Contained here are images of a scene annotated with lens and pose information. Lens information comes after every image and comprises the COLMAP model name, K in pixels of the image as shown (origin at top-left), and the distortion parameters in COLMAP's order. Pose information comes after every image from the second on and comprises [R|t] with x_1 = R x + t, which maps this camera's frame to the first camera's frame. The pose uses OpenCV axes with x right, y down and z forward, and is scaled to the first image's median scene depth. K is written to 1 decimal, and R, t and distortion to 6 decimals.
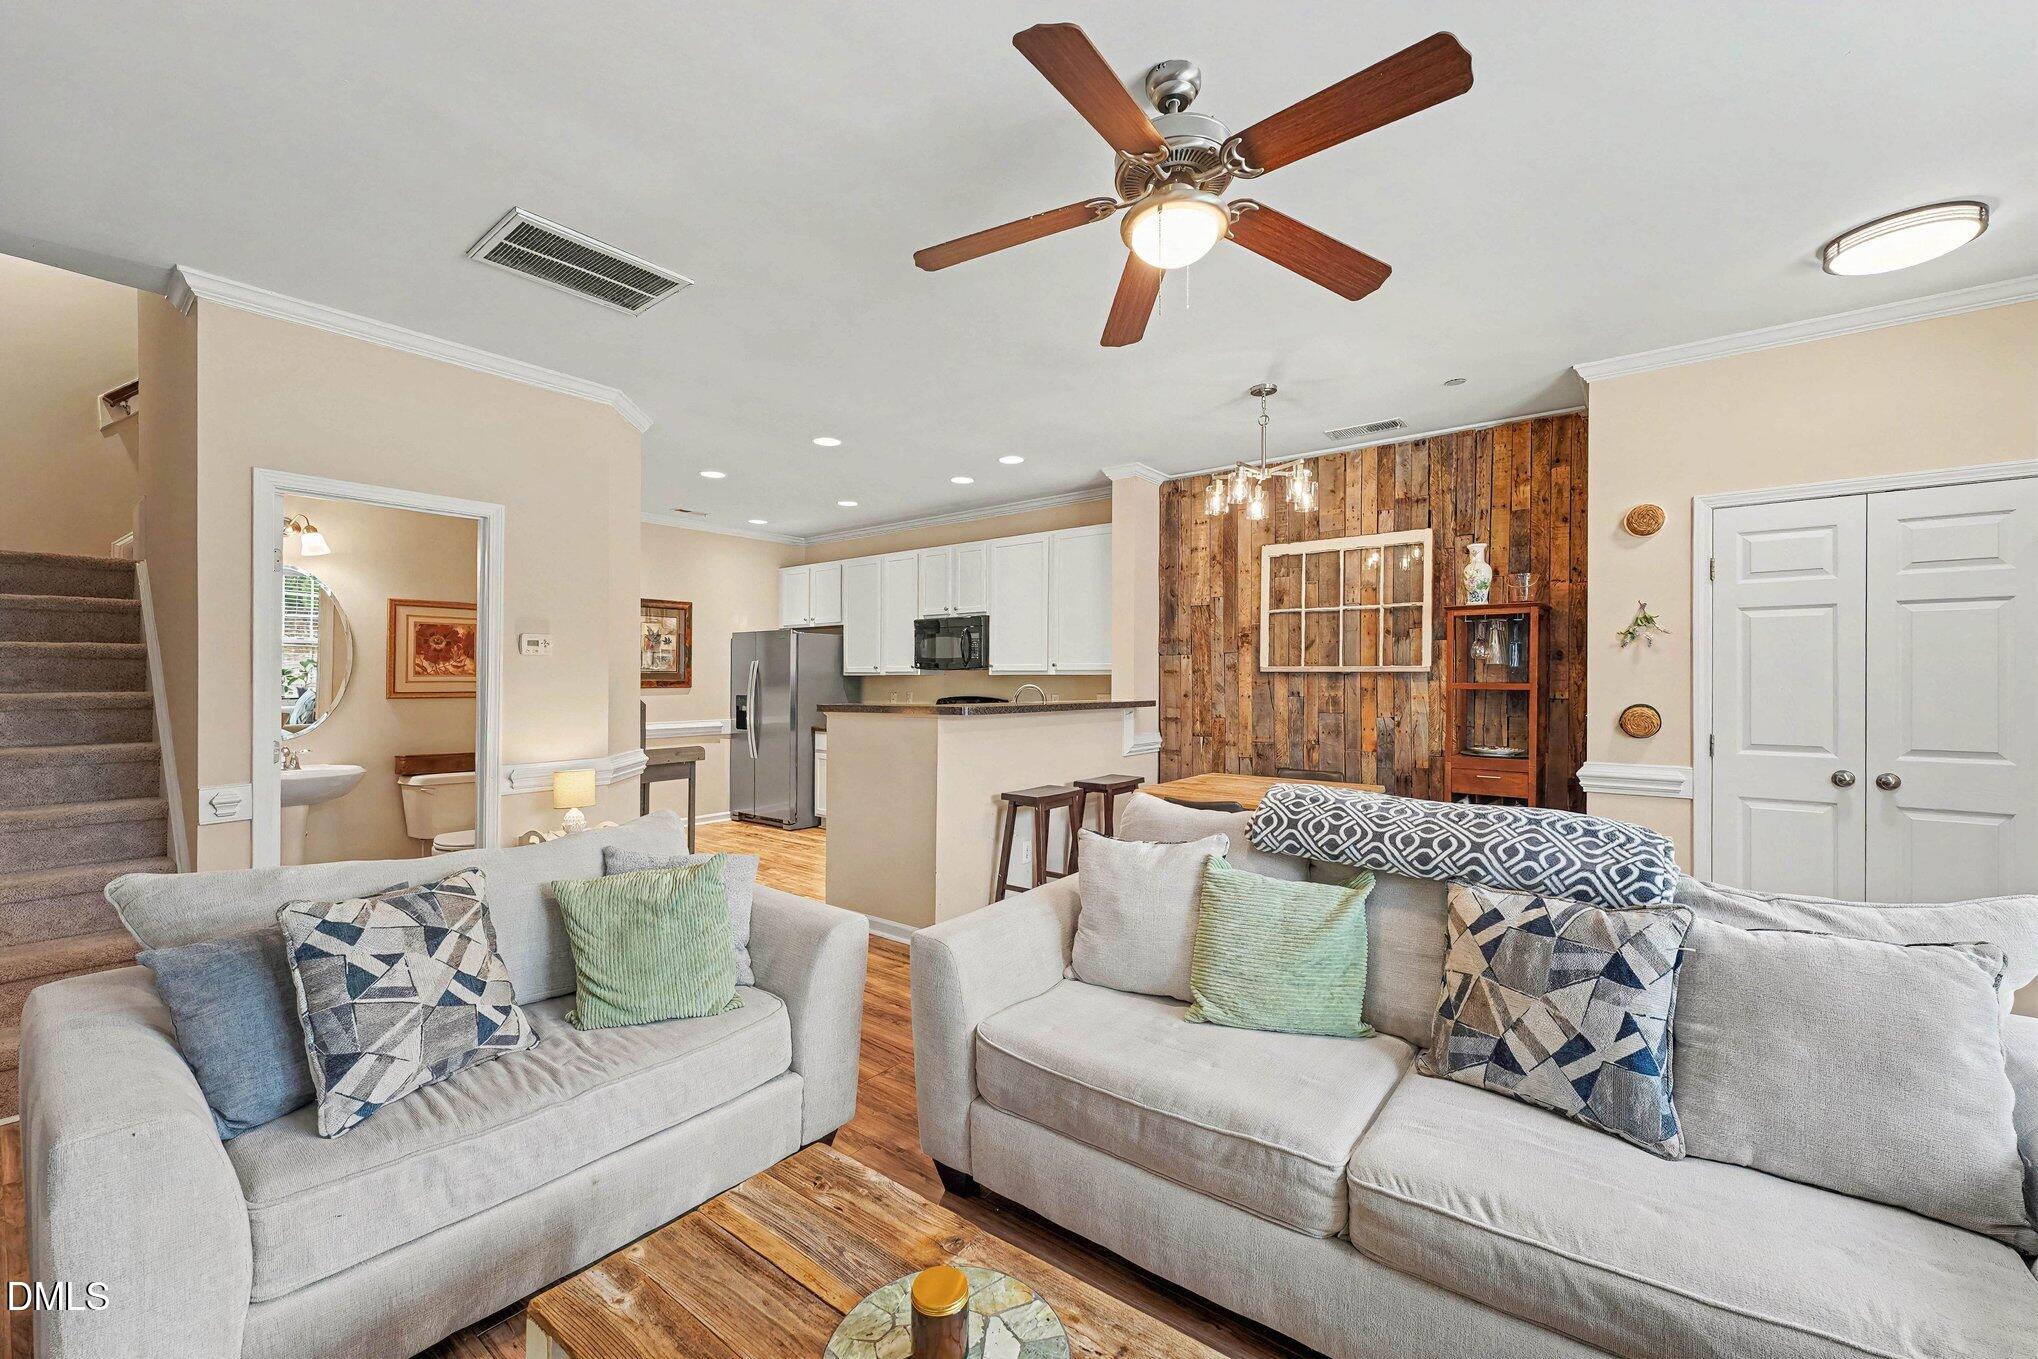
lens RADIAL K [[817.8, 0, 1008.0], [0, 817.8, 683.0], [0, 0, 1]] dist [0.003977, 0.000551]
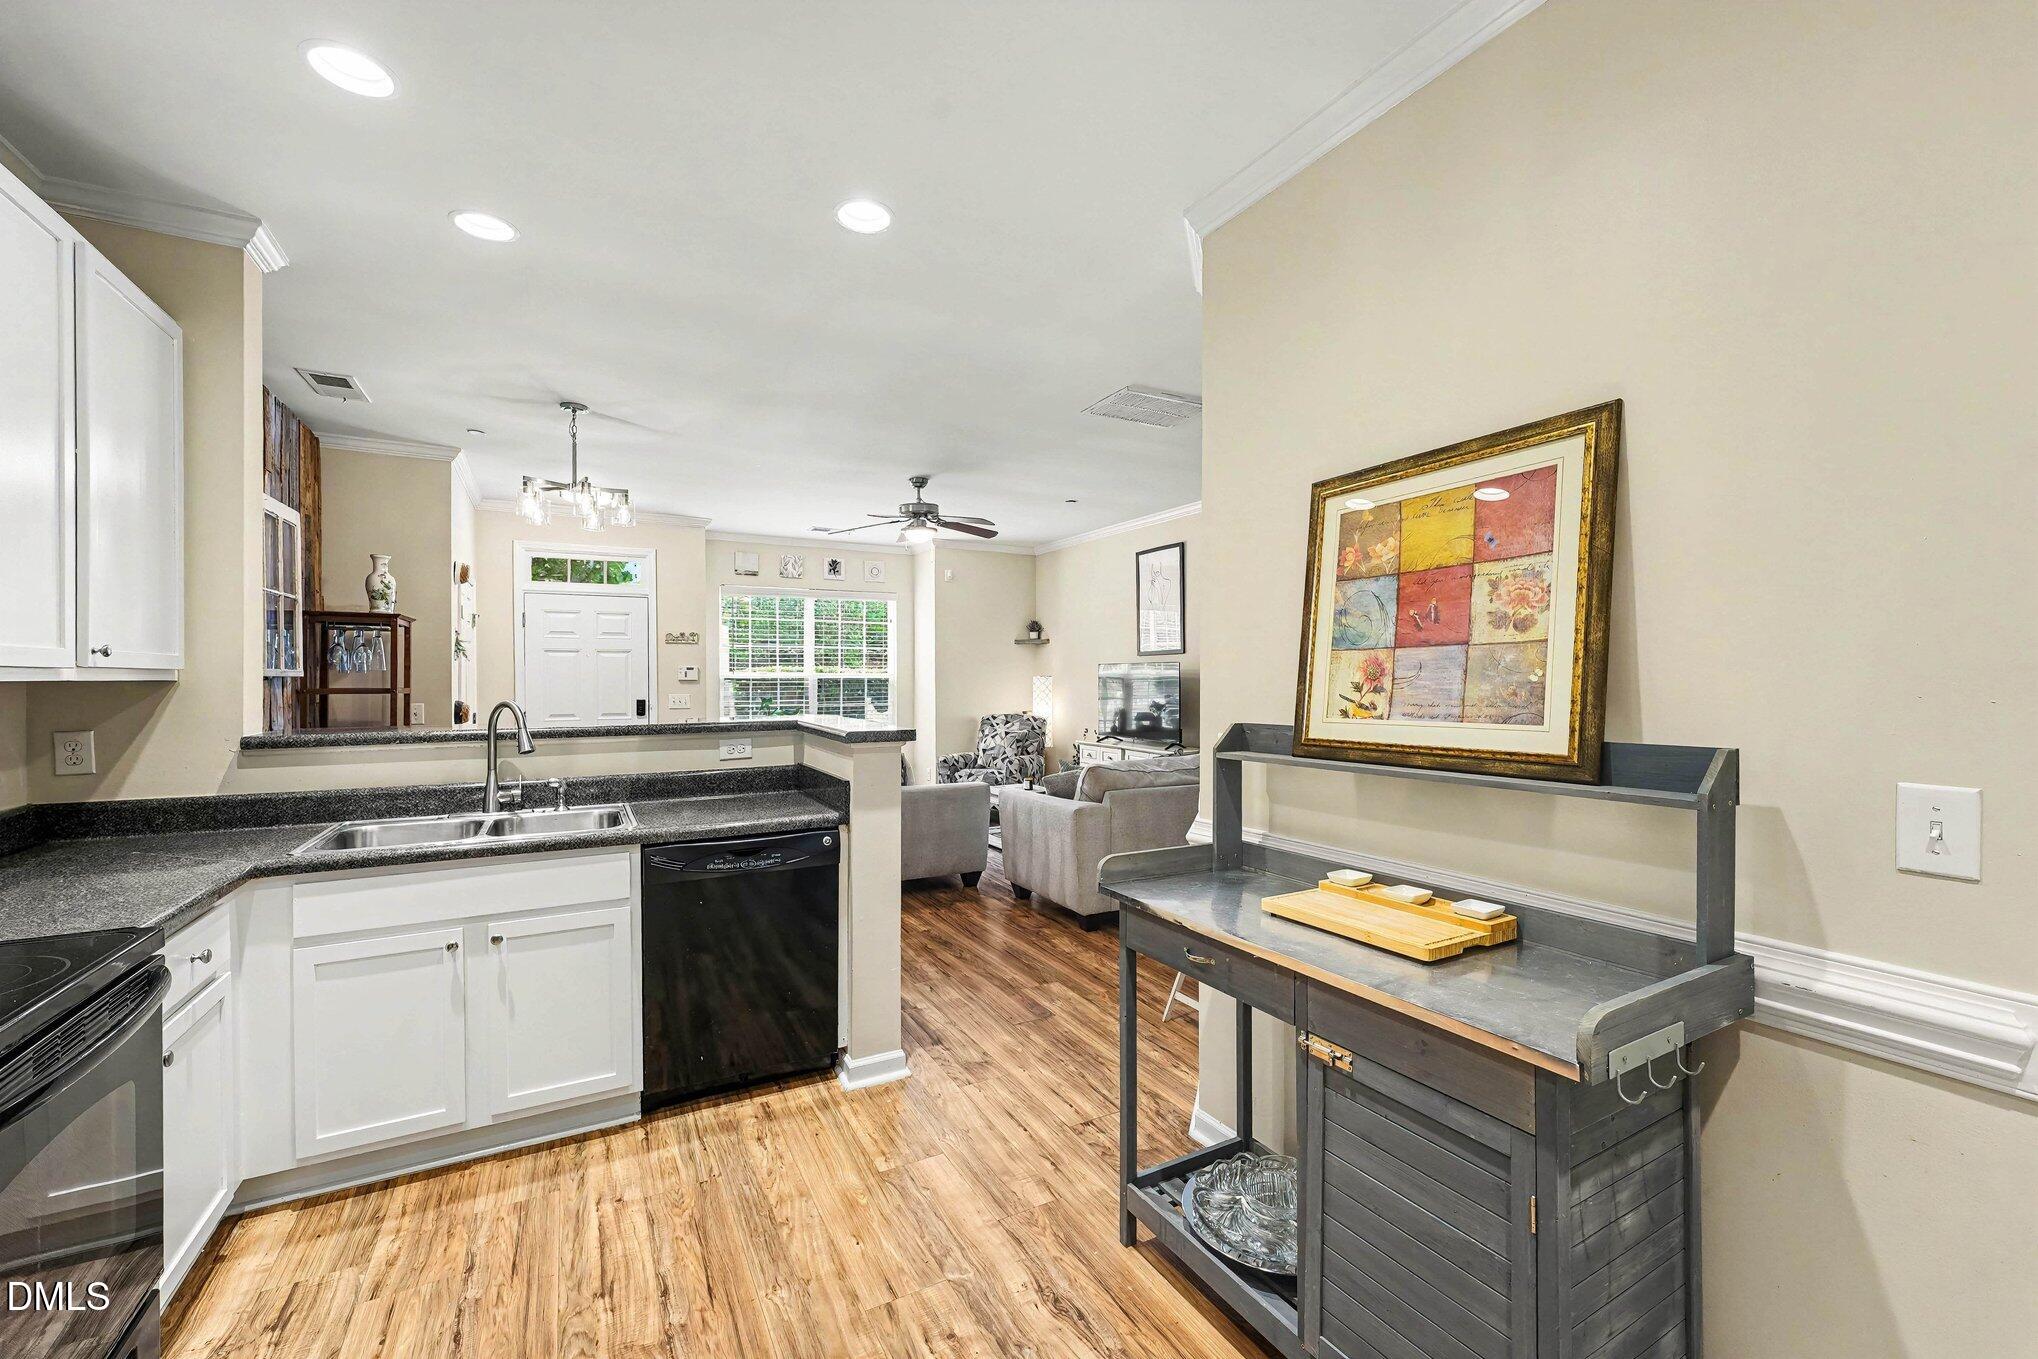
lens RADIAL K [[817.8, 0, 1021.8], [0, 817.8, 686.5], [0, 0, 1]] dist [0.003977, 0.000551]
pose [[-0.926060, -0.007341, 0.377305, -0.434493], [-0.001760, 0.999884, 0.015135, -0.014290], [-0.377372, 0.013352, -0.925965, 1.241410]]
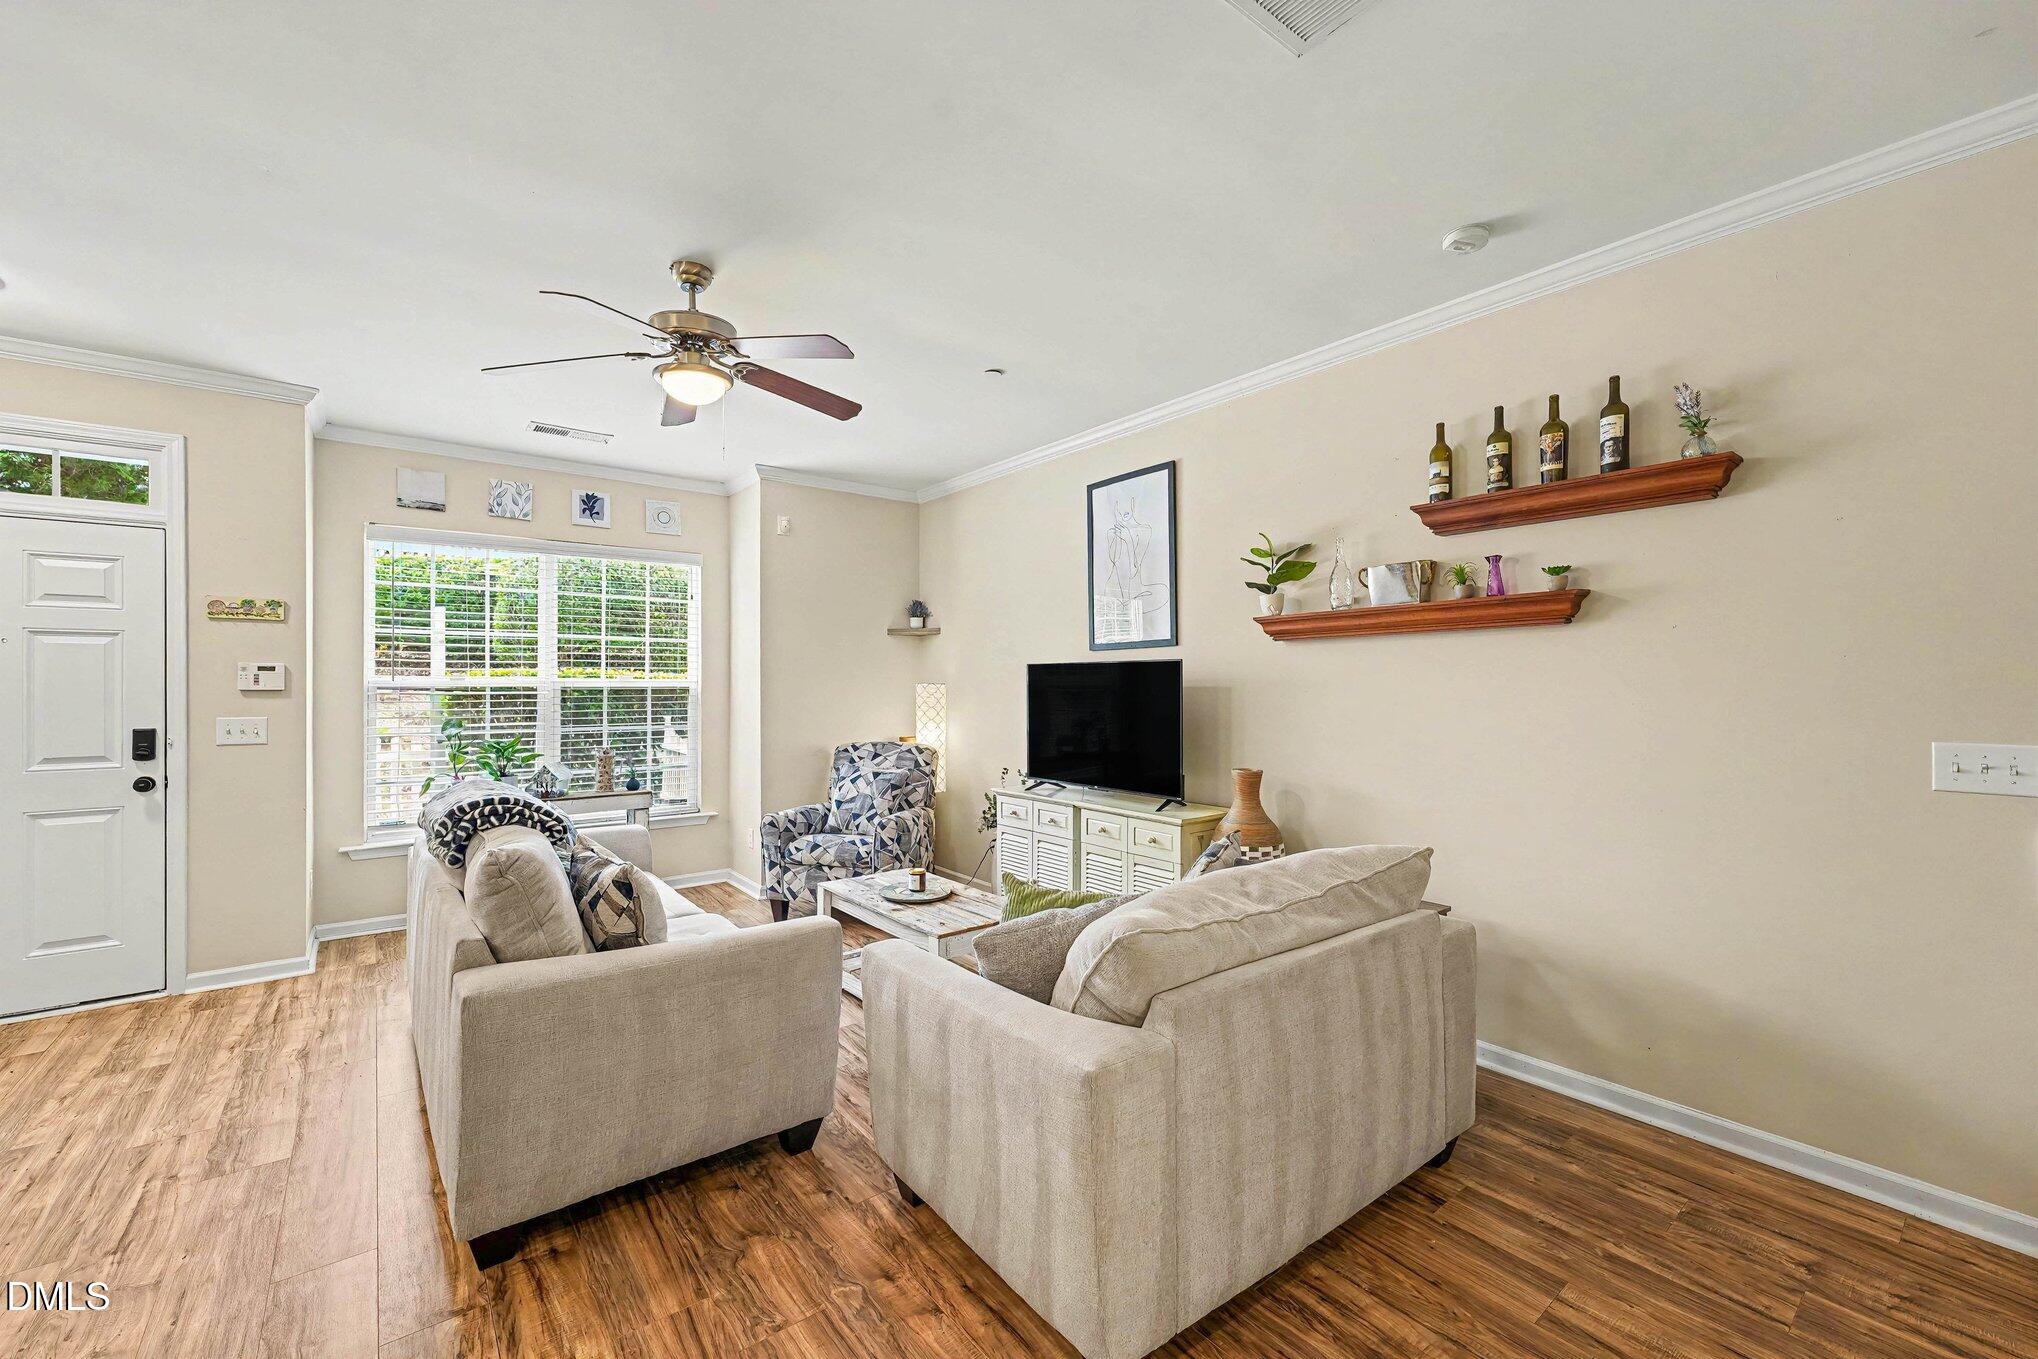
lens RADIAL K [[817.8, 0, 1008.4], [0, 817.8, 681.9], [0, 0, 1]] dist [0.003977, 0.000551]
pose [[-0.971402, -0.002608, 0.237429, -0.225184], [-0.003039, 0.999994, -0.001449, -0.011910], [-0.237423, -0.002129, -0.971404, 0.765066]]
